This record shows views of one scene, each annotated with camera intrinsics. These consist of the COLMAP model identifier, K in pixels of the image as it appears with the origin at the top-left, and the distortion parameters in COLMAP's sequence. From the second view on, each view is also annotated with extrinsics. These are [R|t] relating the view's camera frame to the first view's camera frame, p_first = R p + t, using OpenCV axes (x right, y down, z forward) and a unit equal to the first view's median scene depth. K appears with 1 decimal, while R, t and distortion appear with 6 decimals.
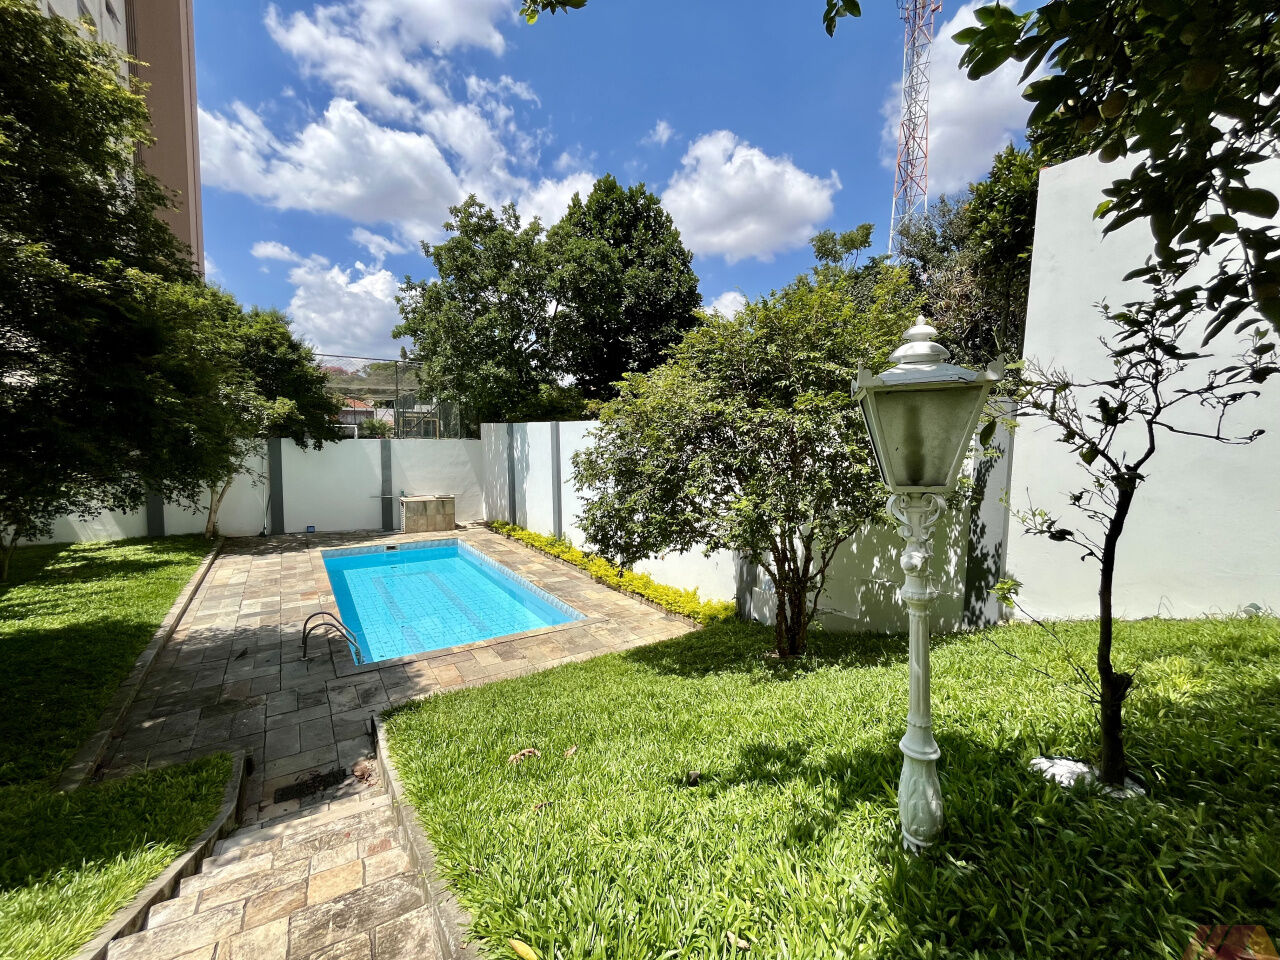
lens RADIAL K [[521.7, 0, 641.1], [0, 521.7, 480.8], [0, 0, 1]] dist [-0.002764, -0.000053]
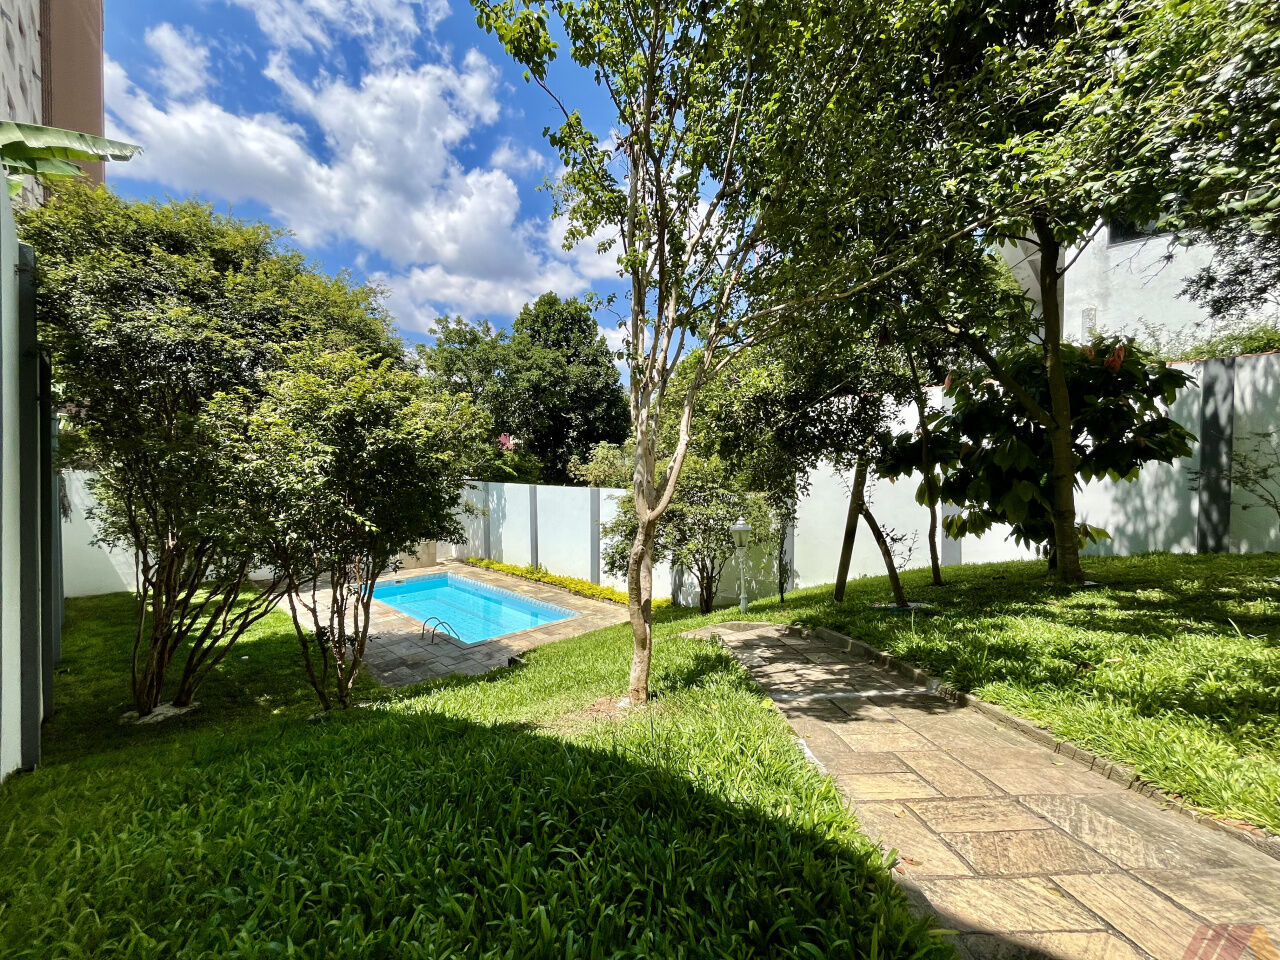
lens RADIAL K [[521.7, 0, 638.4], [0, 521.7, 477.9], [0, 0, 1]] dist [-0.002764, -0.000053]
pose [[0.978324, -0.009668, 0.206855, -0.176238], [0.022036, 0.998098, -0.057568, -0.044313], [-0.205905, 0.060878, 0.976676, -0.444691]]
